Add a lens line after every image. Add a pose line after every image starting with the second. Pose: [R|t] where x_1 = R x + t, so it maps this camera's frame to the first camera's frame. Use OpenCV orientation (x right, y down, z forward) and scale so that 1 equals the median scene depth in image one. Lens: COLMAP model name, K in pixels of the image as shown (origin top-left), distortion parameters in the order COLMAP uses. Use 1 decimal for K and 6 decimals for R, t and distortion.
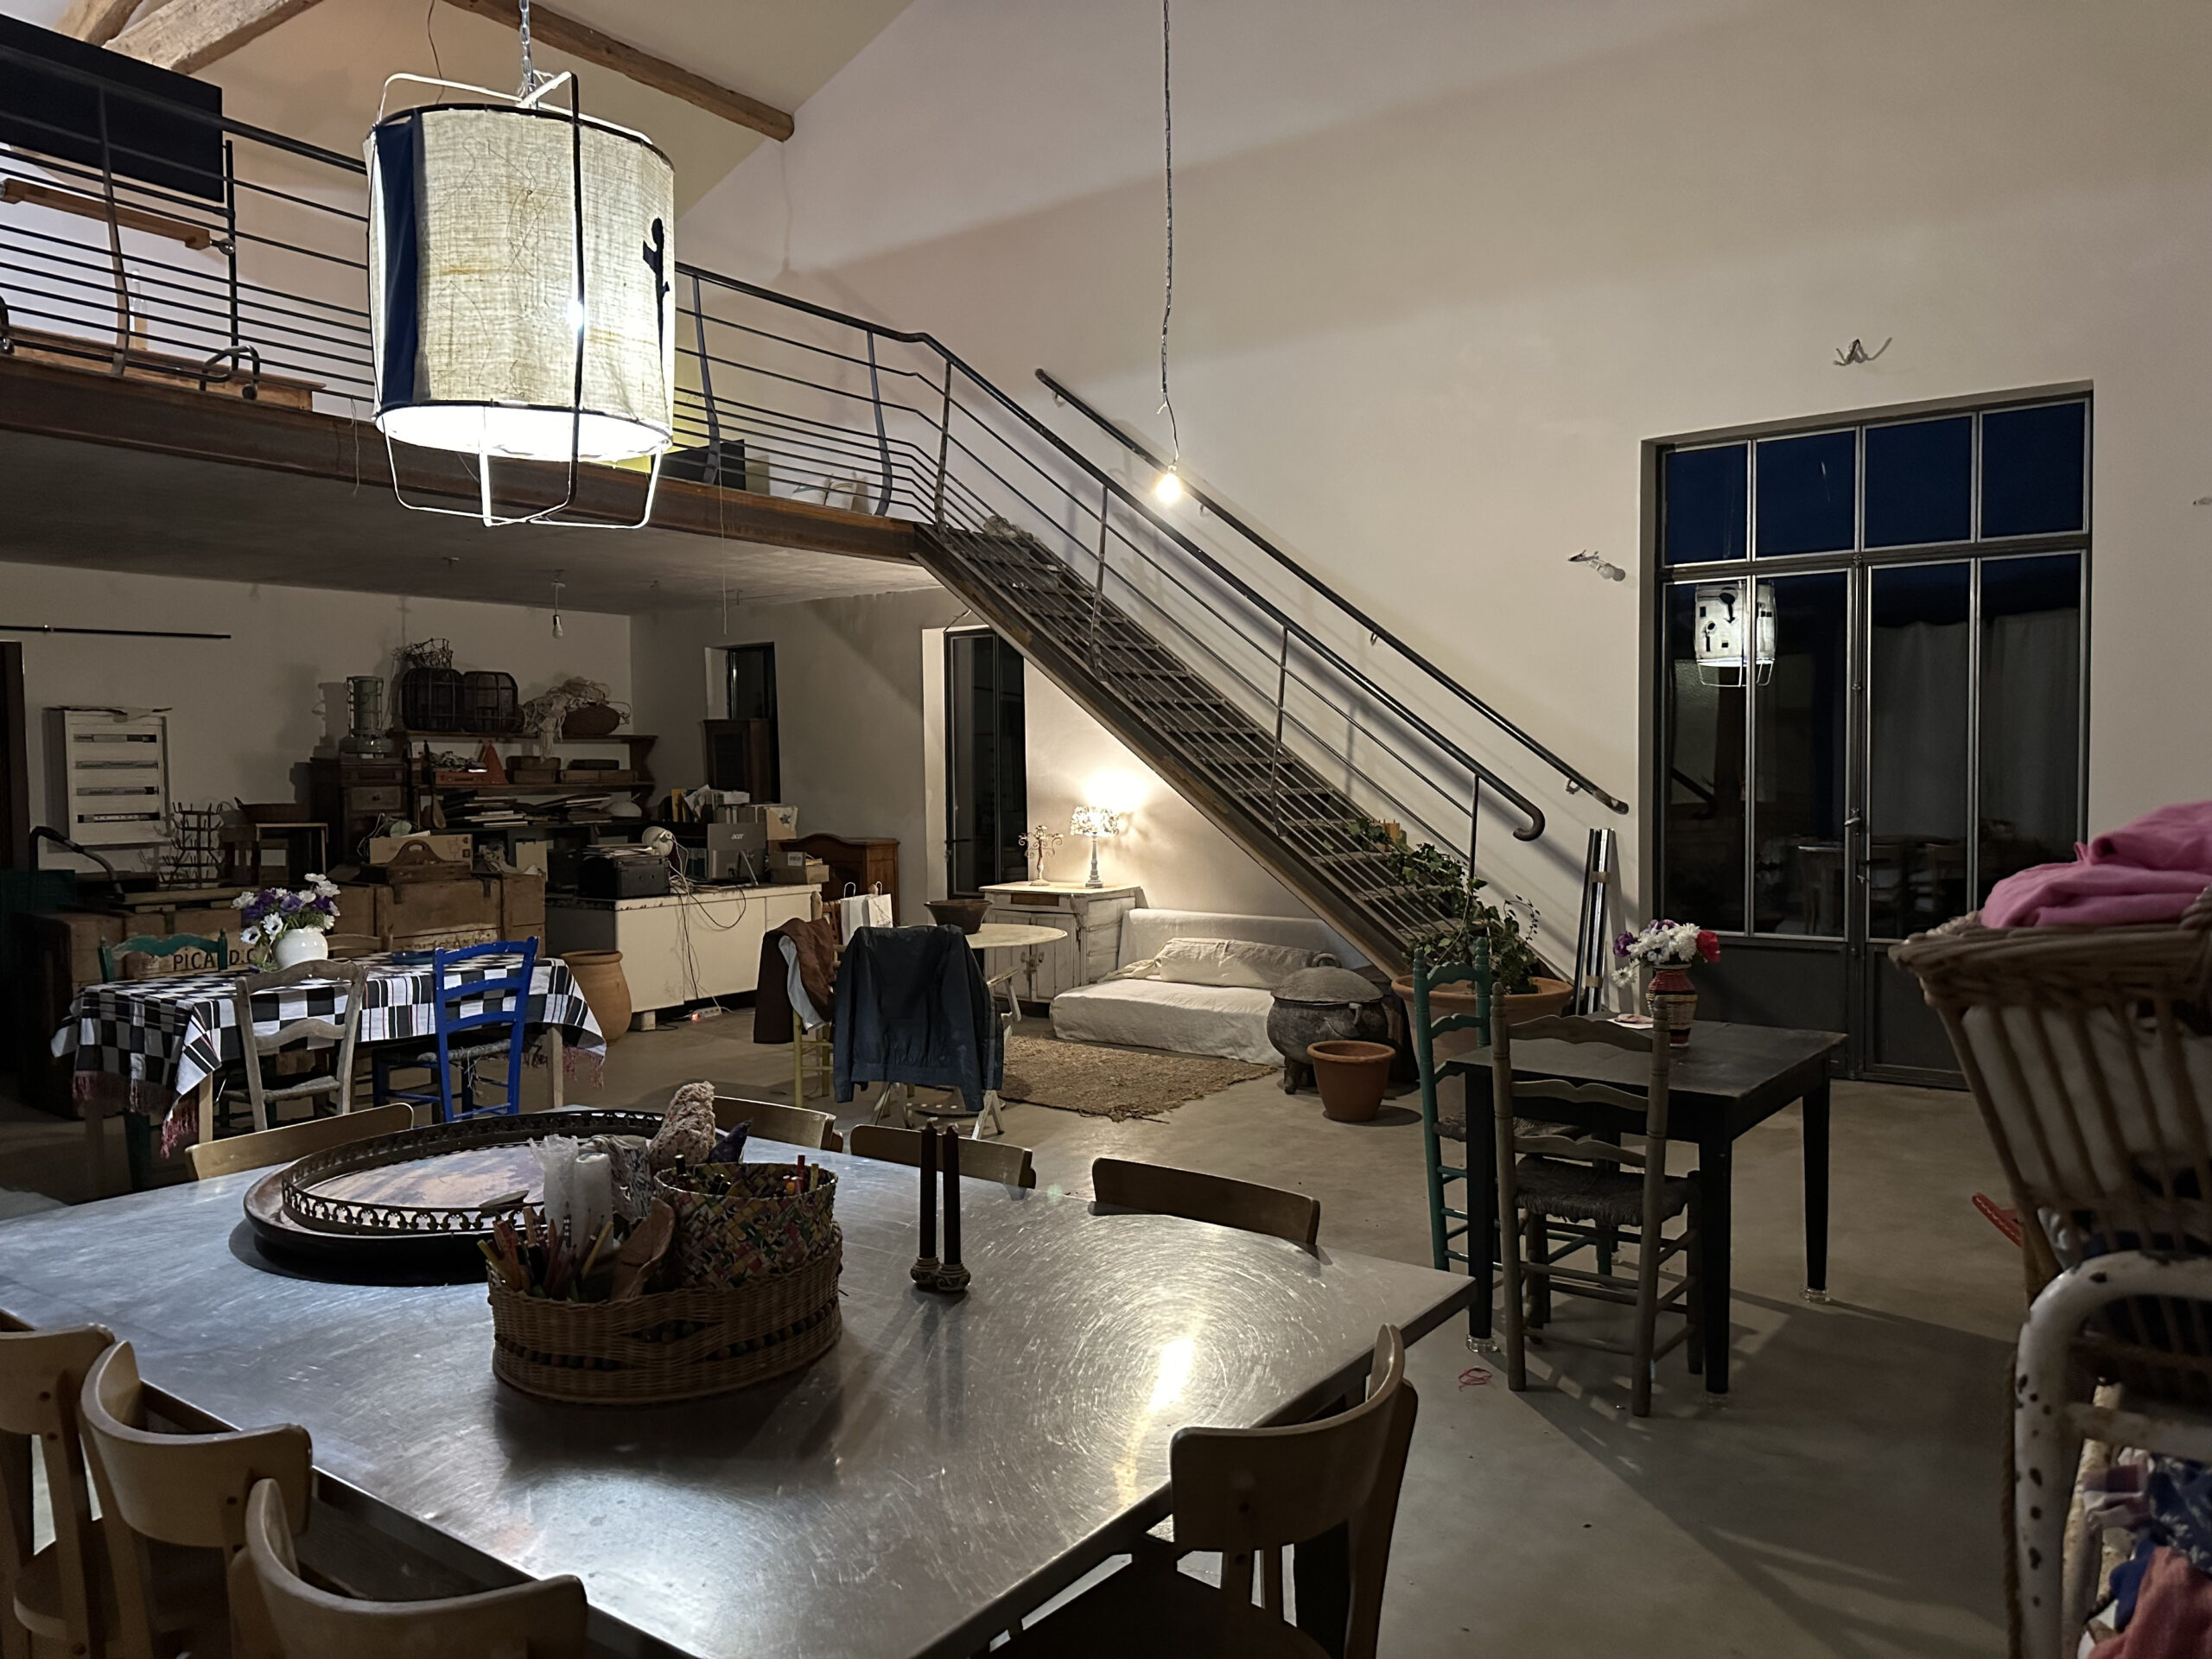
lens RADIAL K [[1583.9, 0, 1106.0], [0, 1583.9, 829.5], [0, 0, 1]] dist [-0.007434, -0.004420]
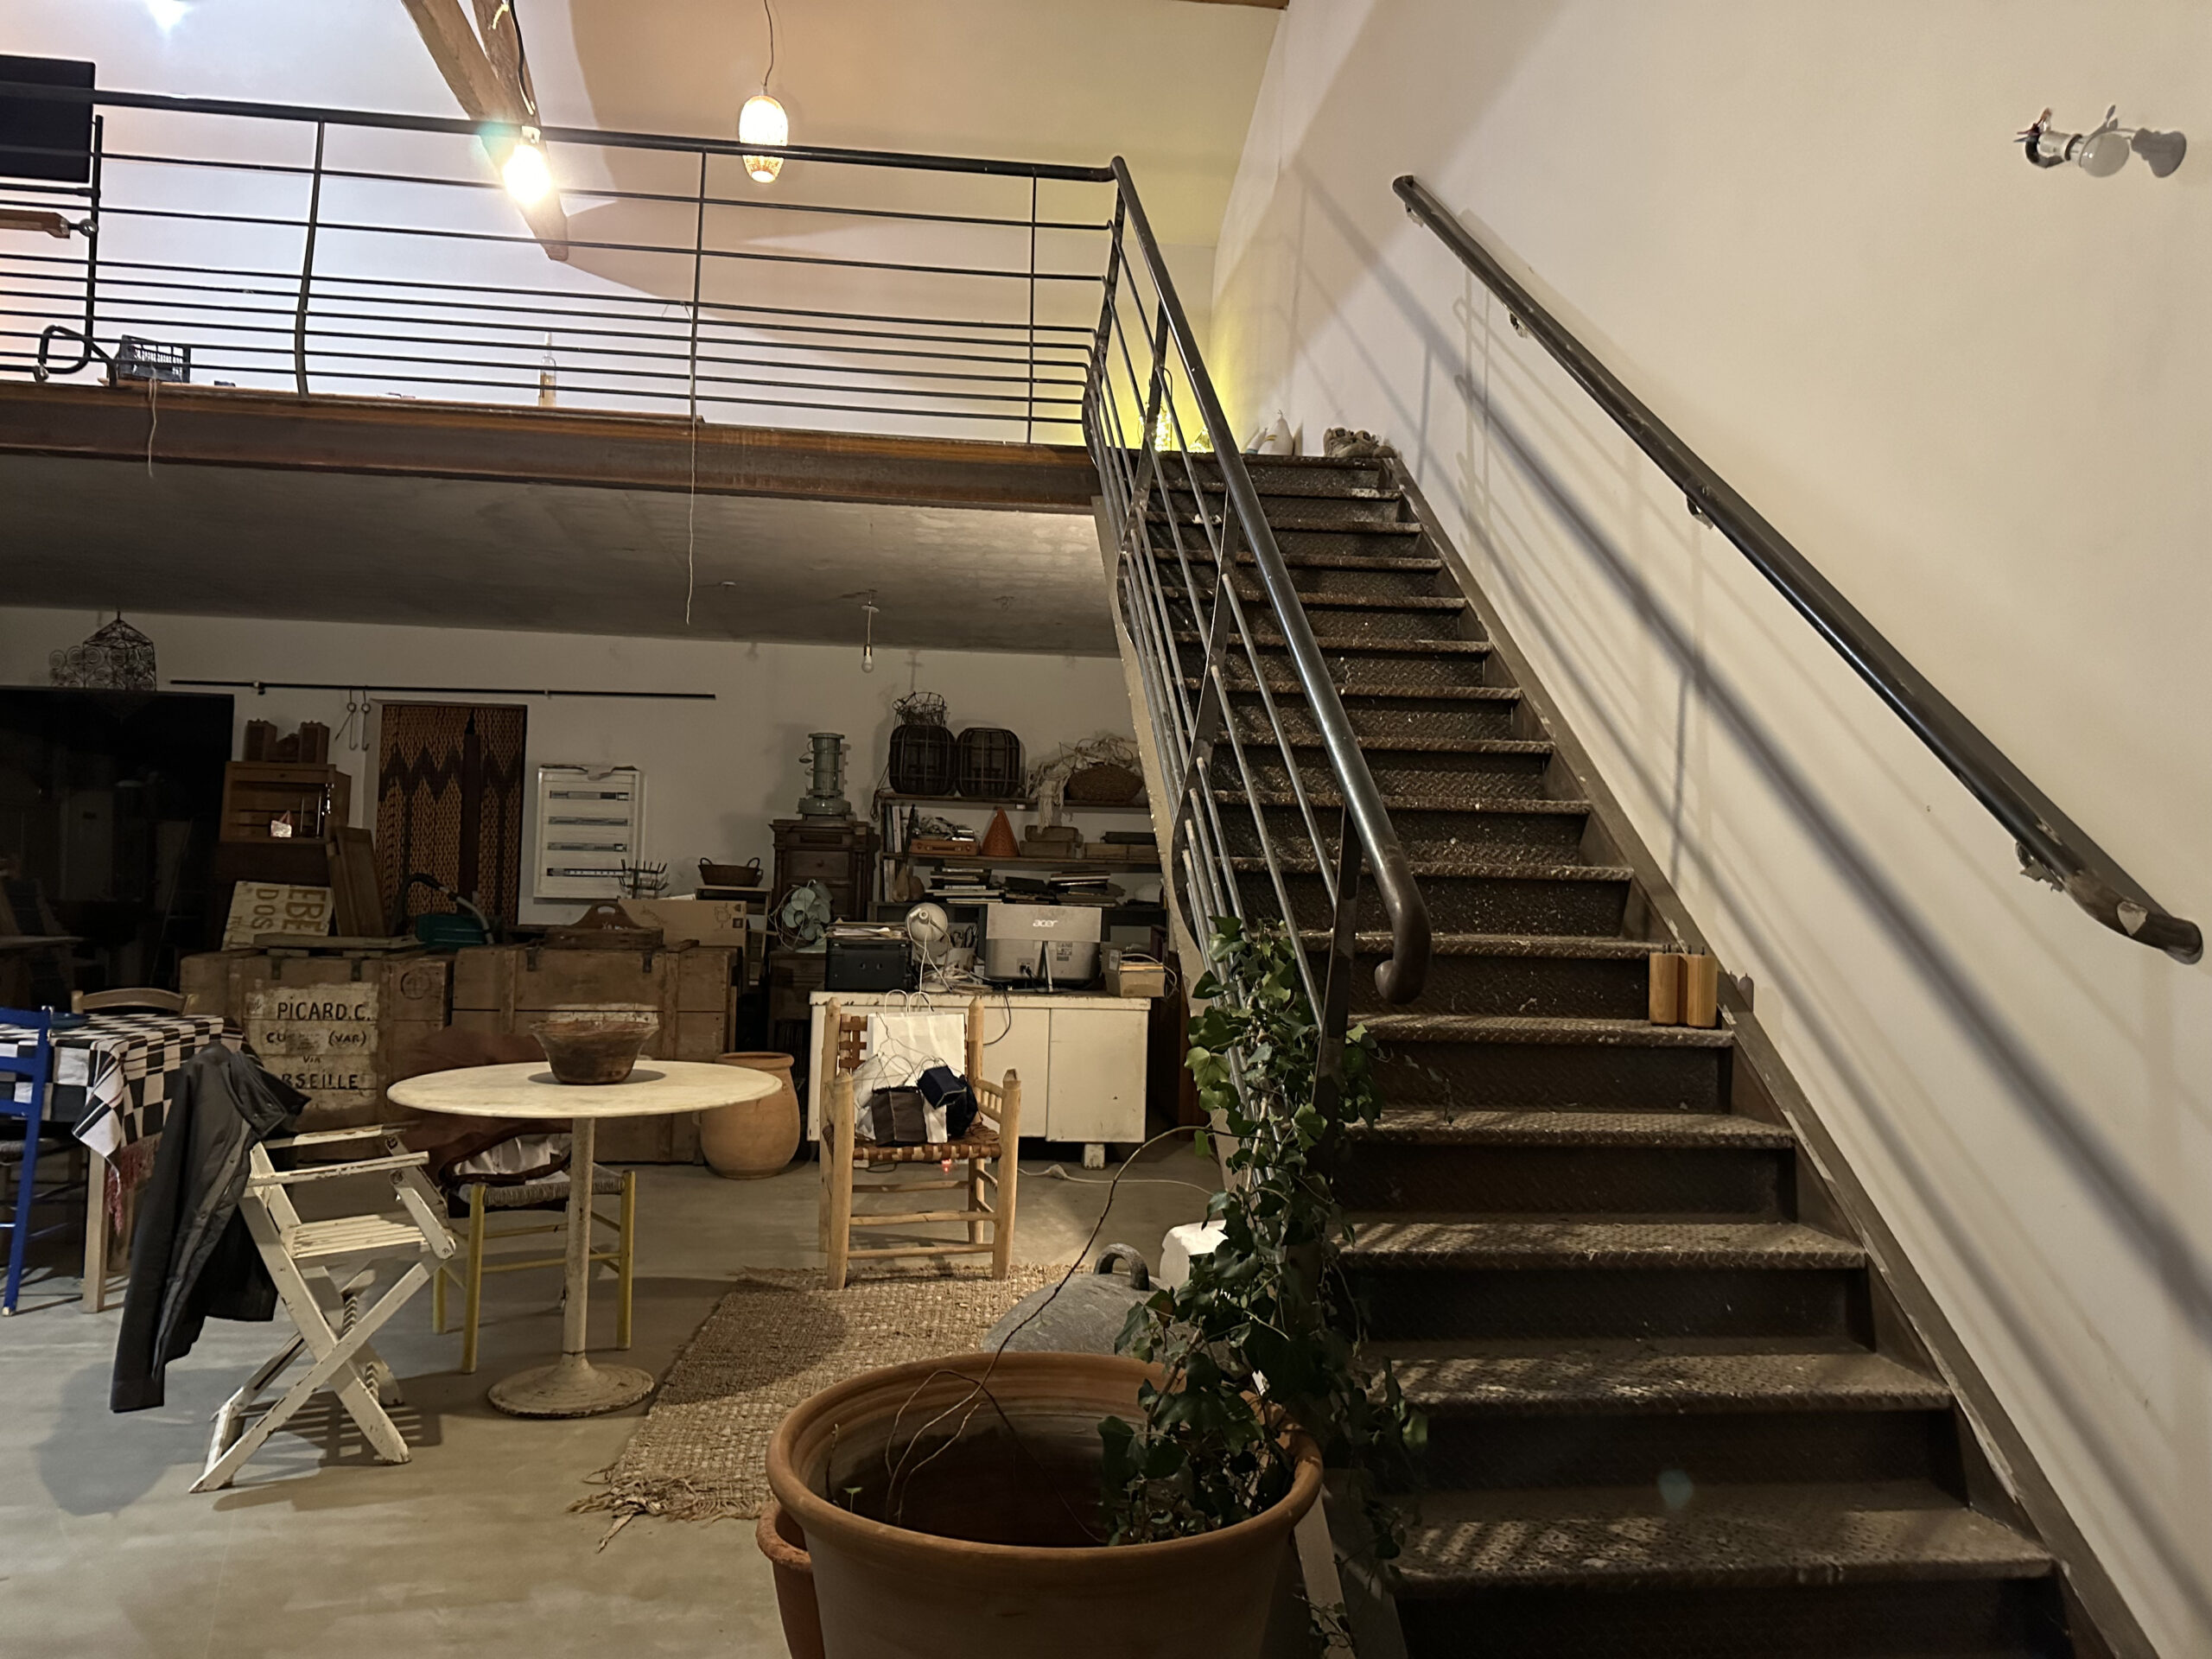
lens RADIAL K [[1490.9, 0, 1106.0], [0, 1490.9, 829.5], [0, 0, 1]] dist [-0.050338, -0.004108]
pose [[0.694165, 0.003592, -0.719807, 0.310339], [-0.058277, 0.996985, -0.051226, -0.005839], [0.717453, 0.077507, 0.692281, 0.582387]]
